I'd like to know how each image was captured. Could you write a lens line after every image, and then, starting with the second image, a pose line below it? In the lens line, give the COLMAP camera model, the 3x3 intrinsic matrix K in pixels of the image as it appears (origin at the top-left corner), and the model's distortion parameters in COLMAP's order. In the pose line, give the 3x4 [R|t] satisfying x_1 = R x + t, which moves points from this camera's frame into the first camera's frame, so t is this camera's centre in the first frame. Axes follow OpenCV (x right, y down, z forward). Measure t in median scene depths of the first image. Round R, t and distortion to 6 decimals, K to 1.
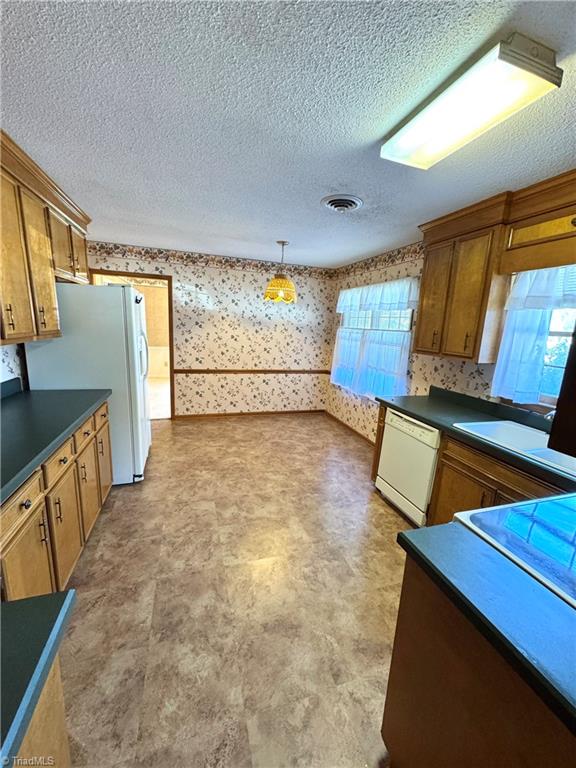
lens RADIAL K [[305.9, 0, 288.6], [0, 305.9, 387.0], [0, 0, 1]] dist [-0.001361, -0.000329]
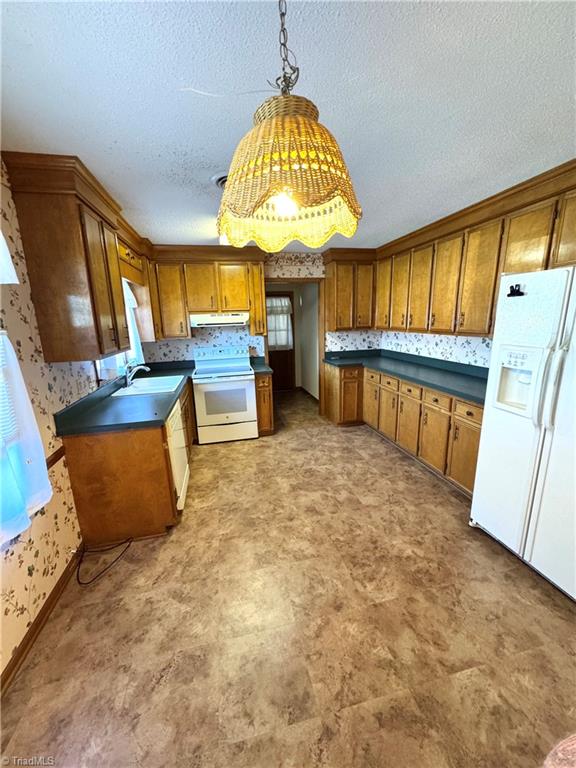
lens RADIAL K [[305.9, 0, 288.5], [0, 305.9, 386.6], [0, 0, 1]] dist [-0.001361, -0.000329]
pose [[-0.995485, -0.043183, 0.084527, -0.073155], [-0.003904, 0.908395, 0.418095, -0.386099], [-0.094838, 0.415878, -0.904462, 1.799801]]
